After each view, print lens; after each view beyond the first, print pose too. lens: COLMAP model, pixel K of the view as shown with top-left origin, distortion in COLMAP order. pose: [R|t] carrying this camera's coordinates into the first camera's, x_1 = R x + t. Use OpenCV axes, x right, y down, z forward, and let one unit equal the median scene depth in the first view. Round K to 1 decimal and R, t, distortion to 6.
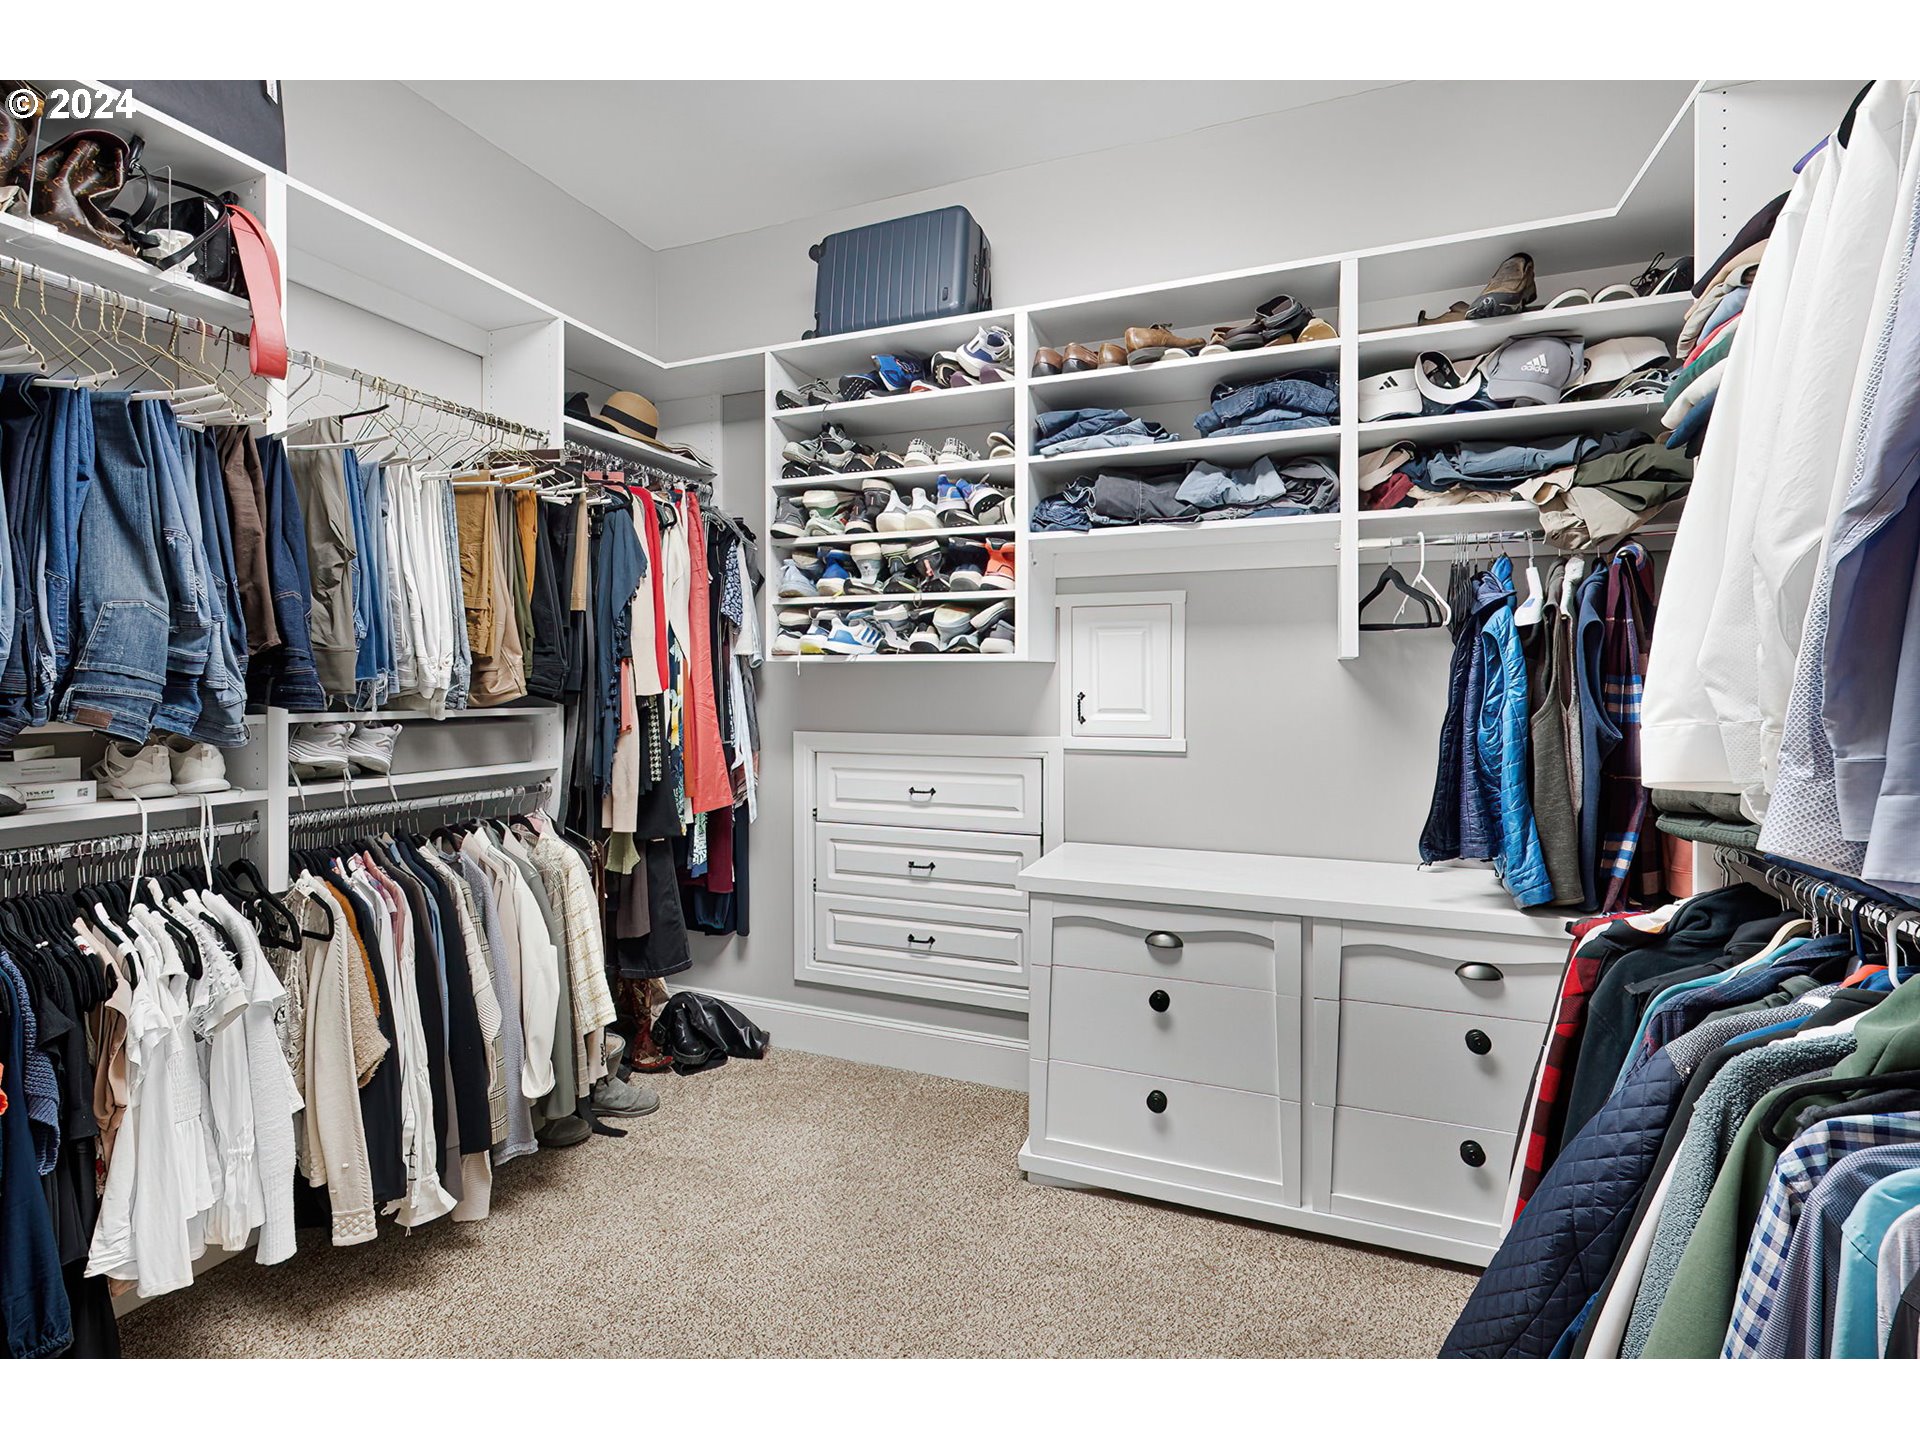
lens RADIAL K [[876.2, 0, 960.9], [0, 876.2, 699.1], [0, 0, 1]] dist [0.000316, 0.000740]
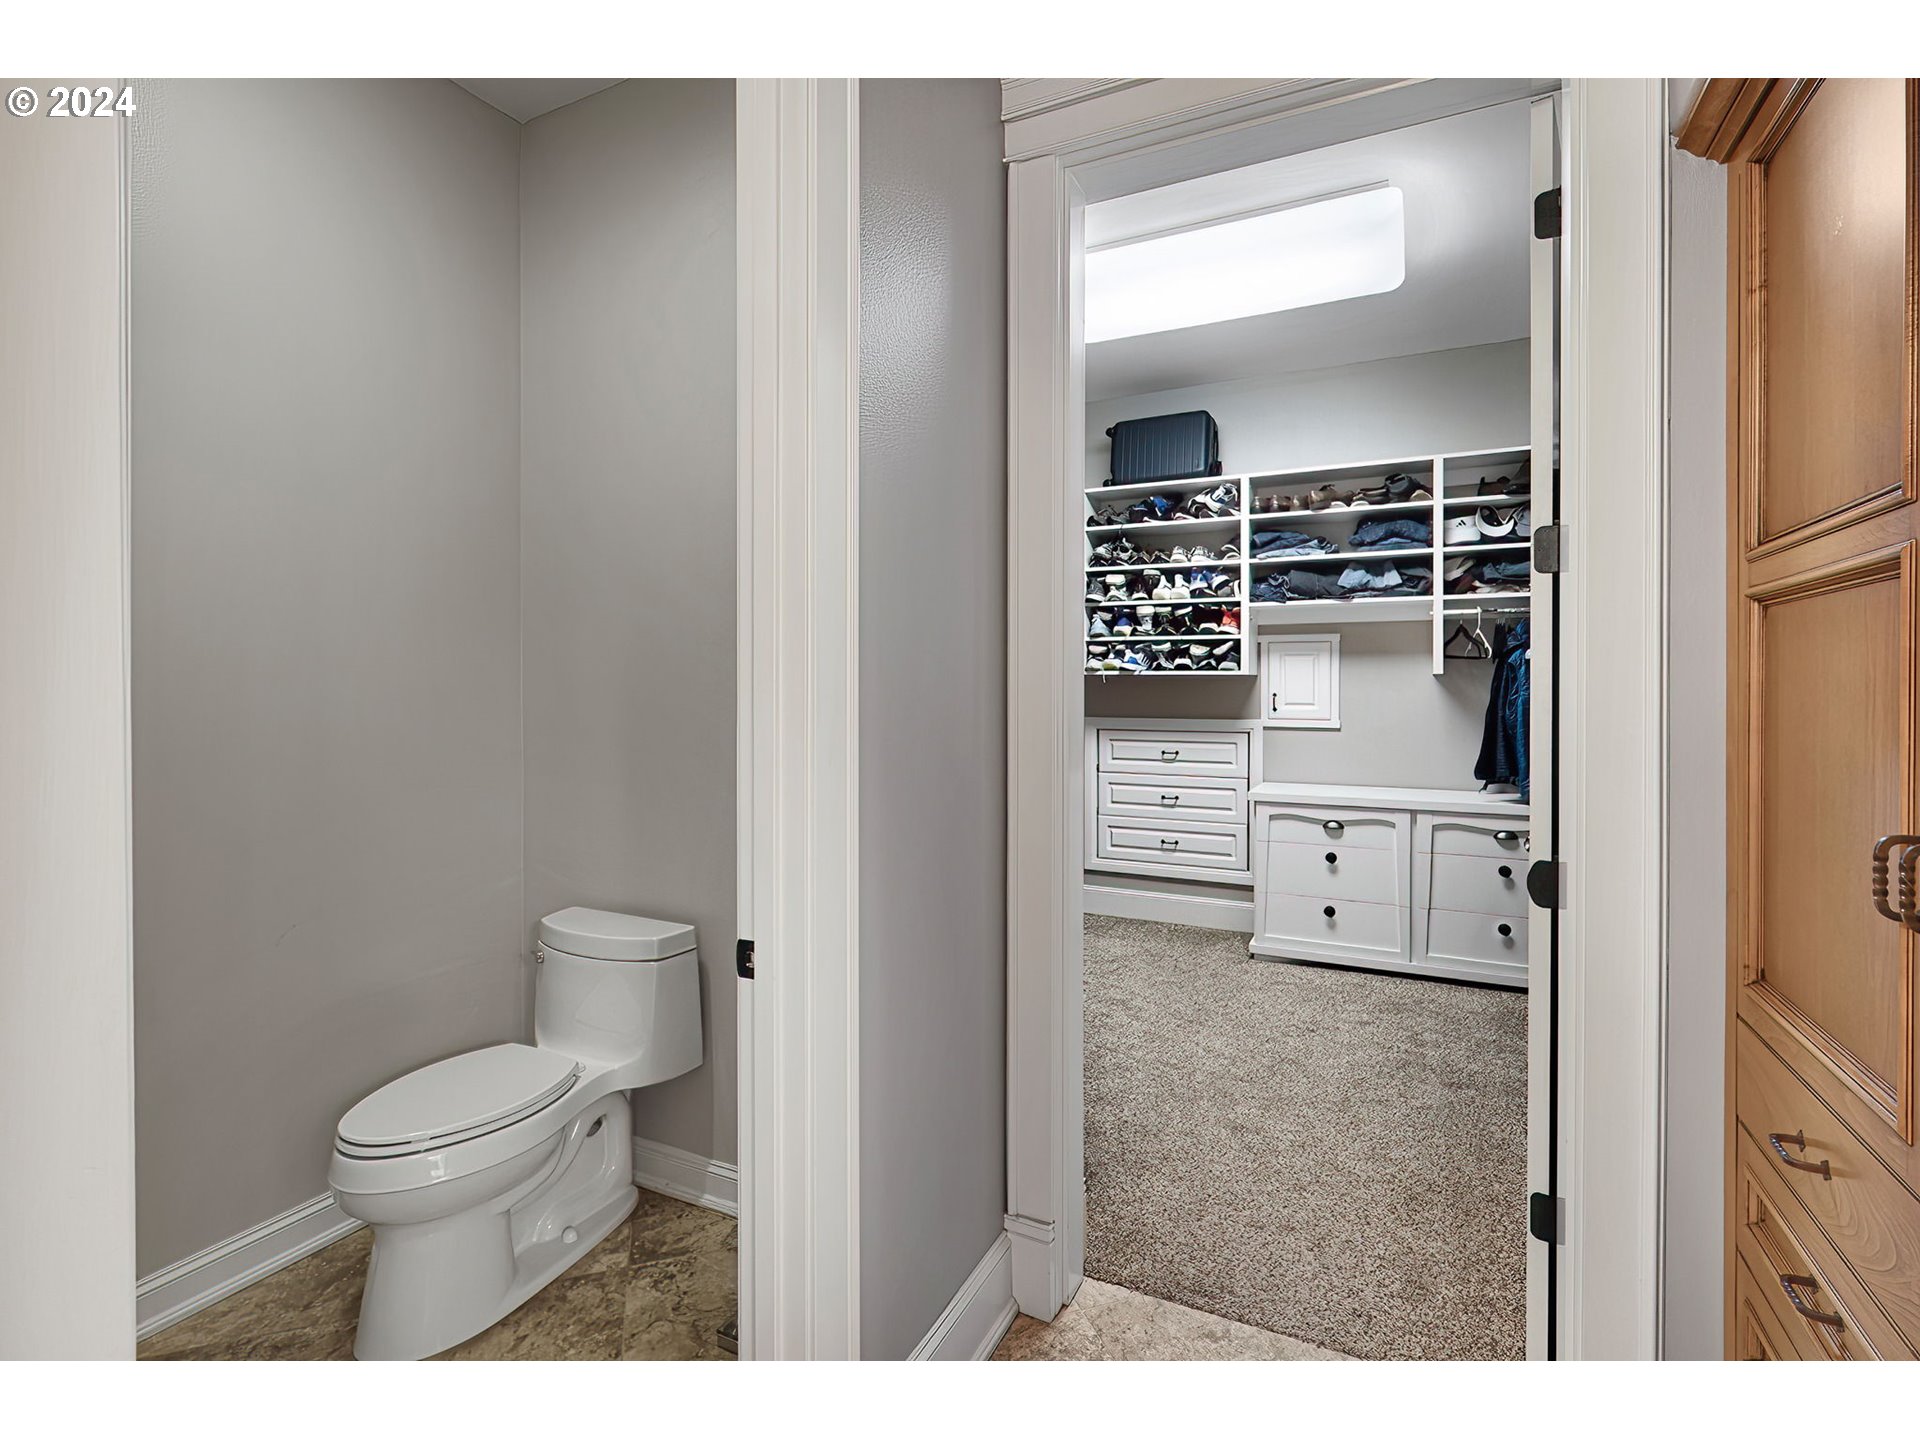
lens RADIAL K [[876.2, 0, 960.9], [0, 876.2, 699.1], [0, 0, 1]] dist [0.000316, 0.000740]
pose [[0.995034, 0.005172, -0.099398, -0.316095], [-0.005937, 0.999955, -0.007399, 0.020926], [0.099355, 0.007952, 0.995020, -0.793542]]
